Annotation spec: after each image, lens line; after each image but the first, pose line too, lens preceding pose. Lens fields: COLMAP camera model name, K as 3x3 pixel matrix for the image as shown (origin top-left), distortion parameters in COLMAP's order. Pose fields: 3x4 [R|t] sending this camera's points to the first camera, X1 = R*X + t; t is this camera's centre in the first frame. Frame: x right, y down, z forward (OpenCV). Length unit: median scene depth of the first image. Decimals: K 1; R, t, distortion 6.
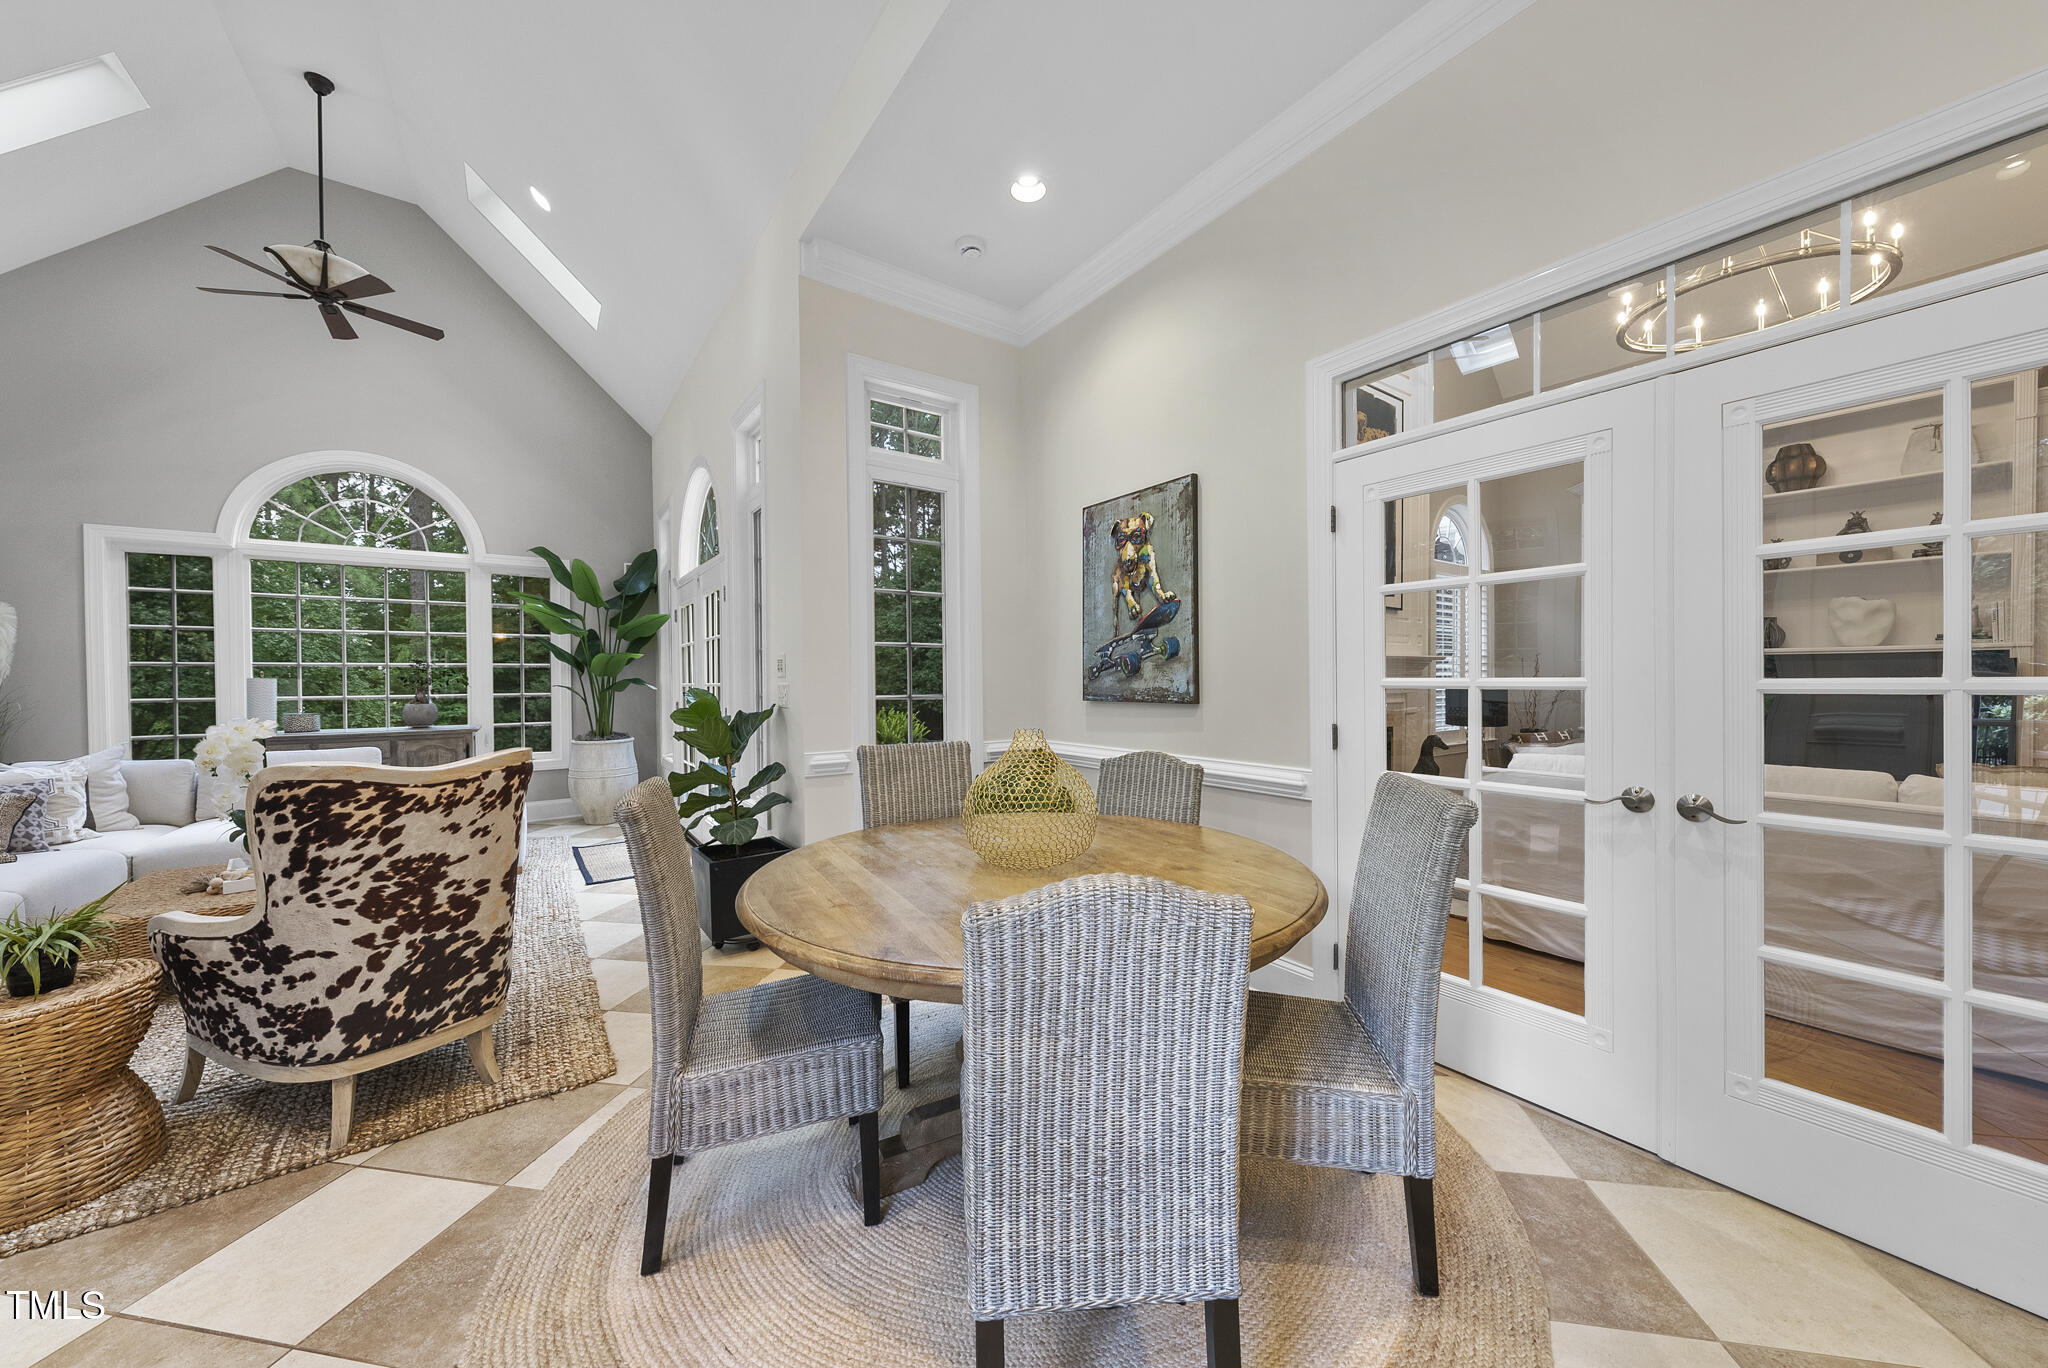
lens RADIAL K [[719.0, 0, 1019.5], [0, 719.0, 685.5], [0, 0, 1]] dist [-0.001187, 0.000589]
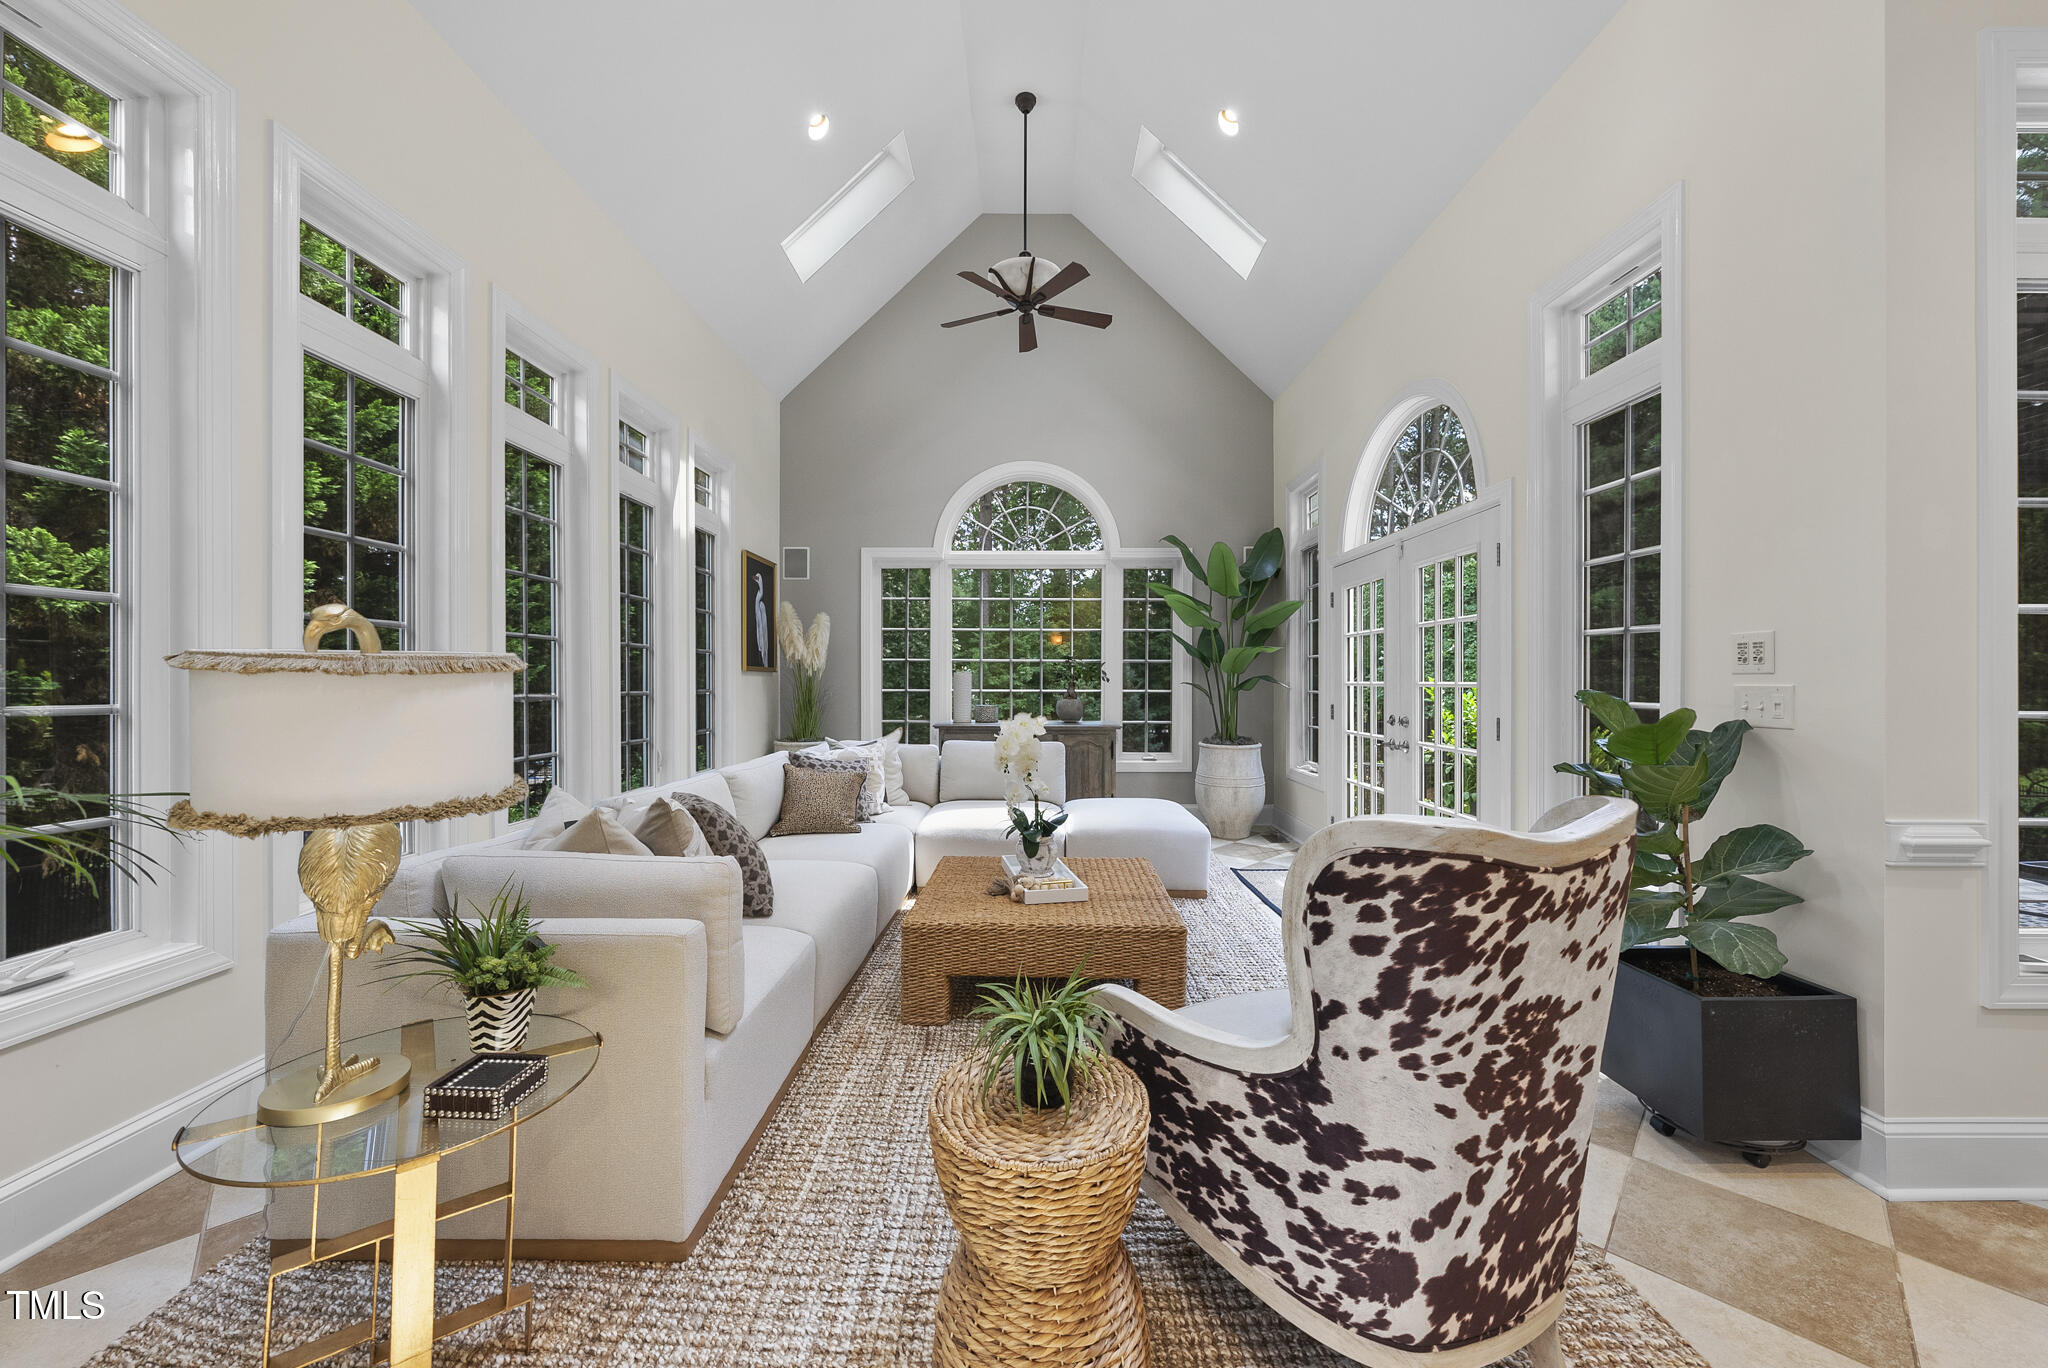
lens RADIAL K [[719.0, 0, 1011.5], [0, 719.0, 680.9], [0, 0, 1]] dist [-0.001187, 0.000589]
pose [[0.811543, 0.010864, -0.584191, -0.816919], [-0.014455, 0.999894, -0.001486, 0.007213], [0.584114, 0.009651, 0.811615, 0.329863]]
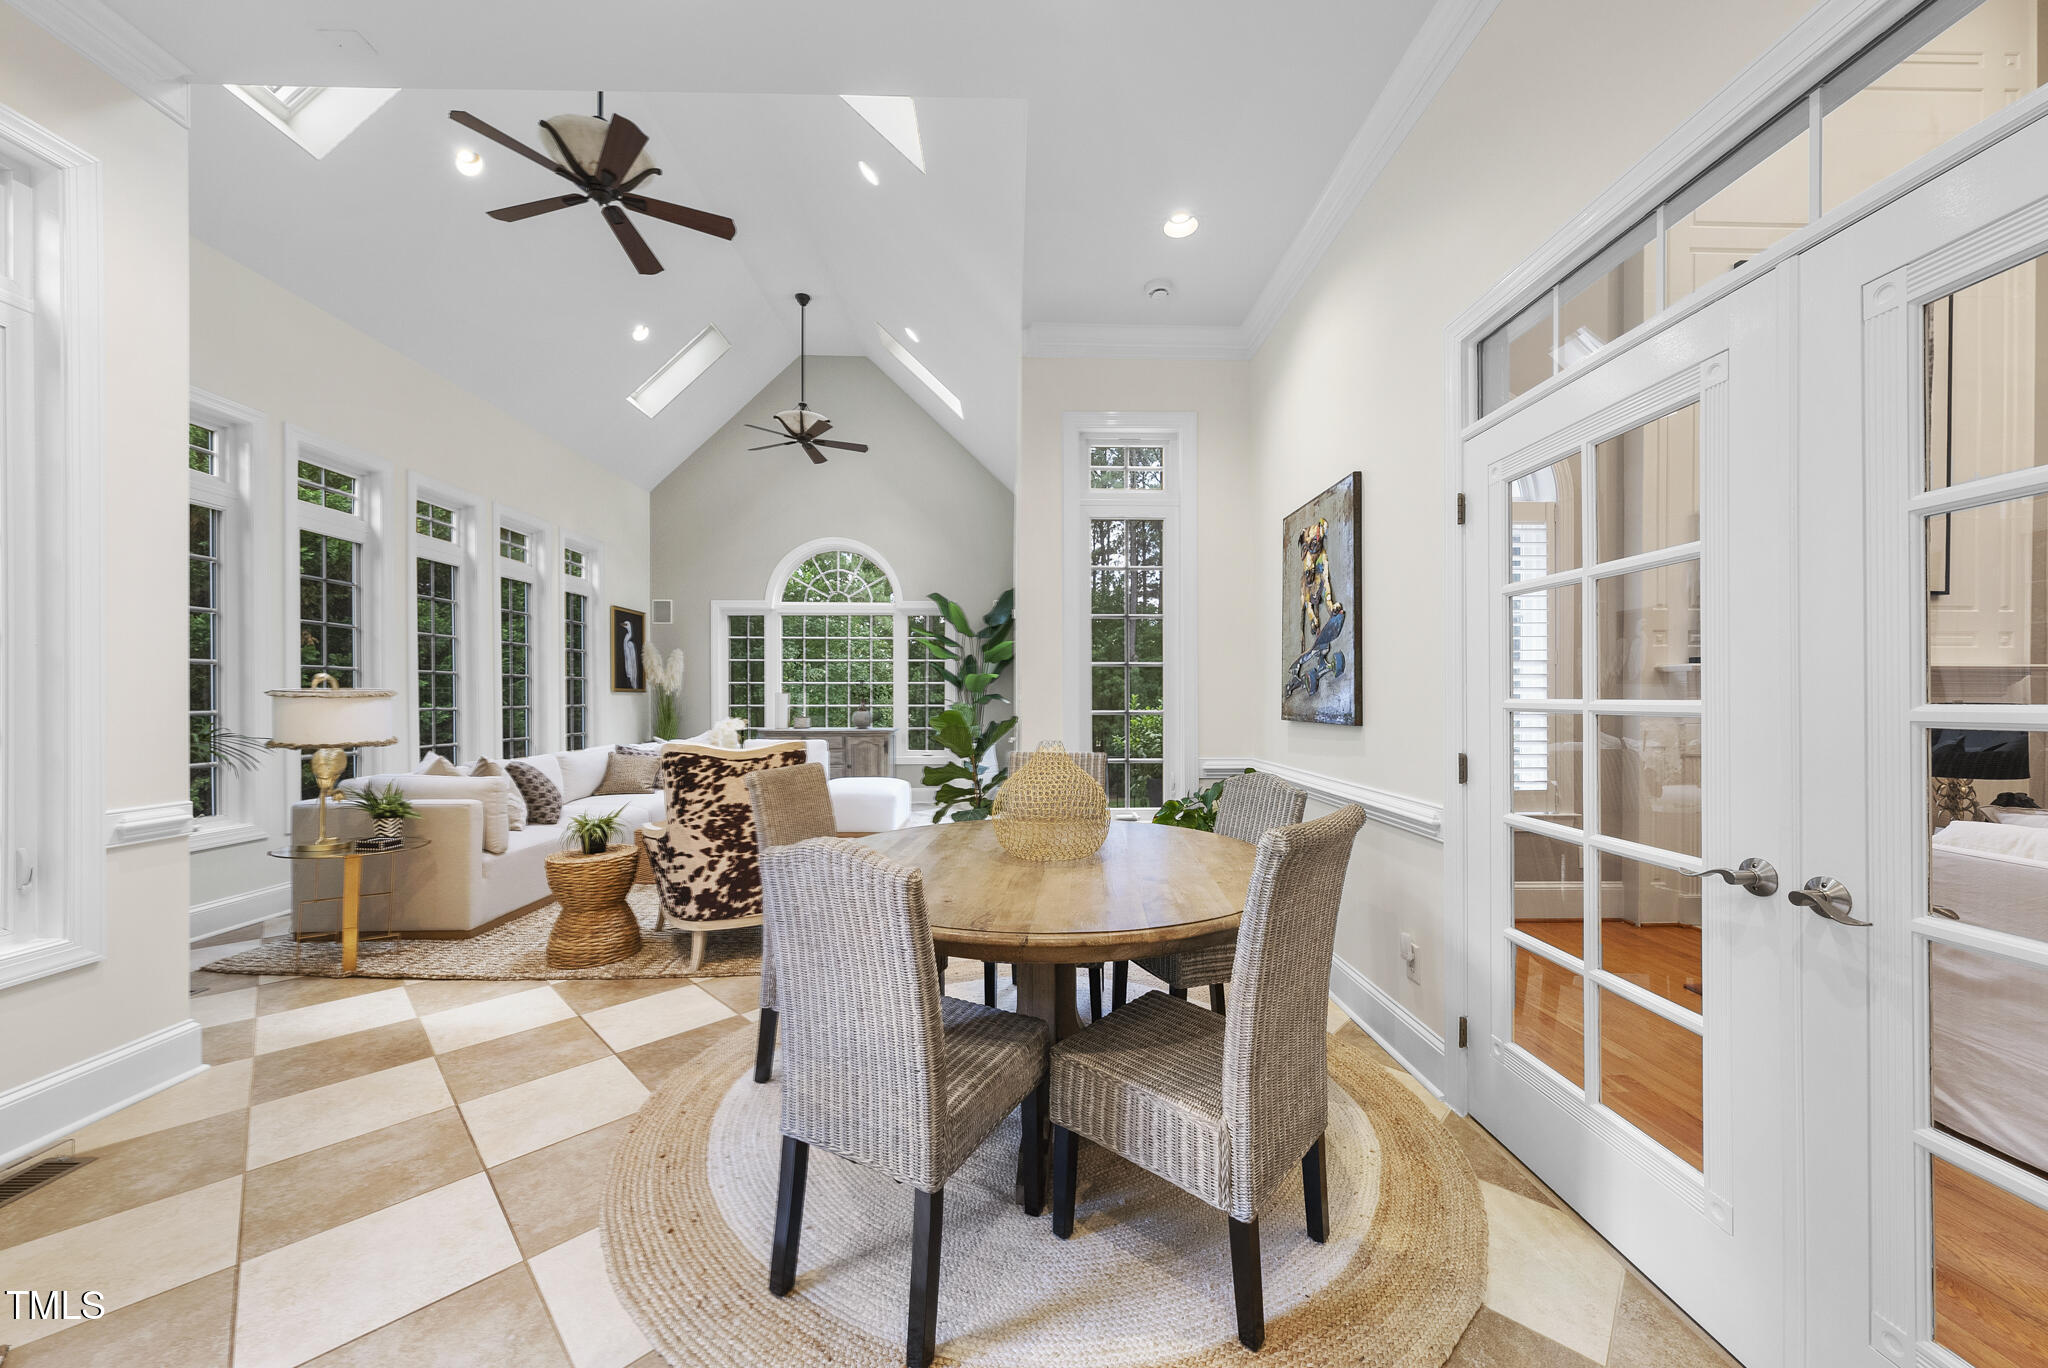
lens RADIAL K [[719.0, 0, 1028.1], [0, 719.0, 698.6], [0, 0, 1]] dist [-0.001187, 0.000589]
pose [[0.831517, 0.009080, -0.555425, 0.583160], [-0.011603, 0.999932, -0.001024, -0.004180], [0.555378, 0.007296, 0.831566, 0.027293]]
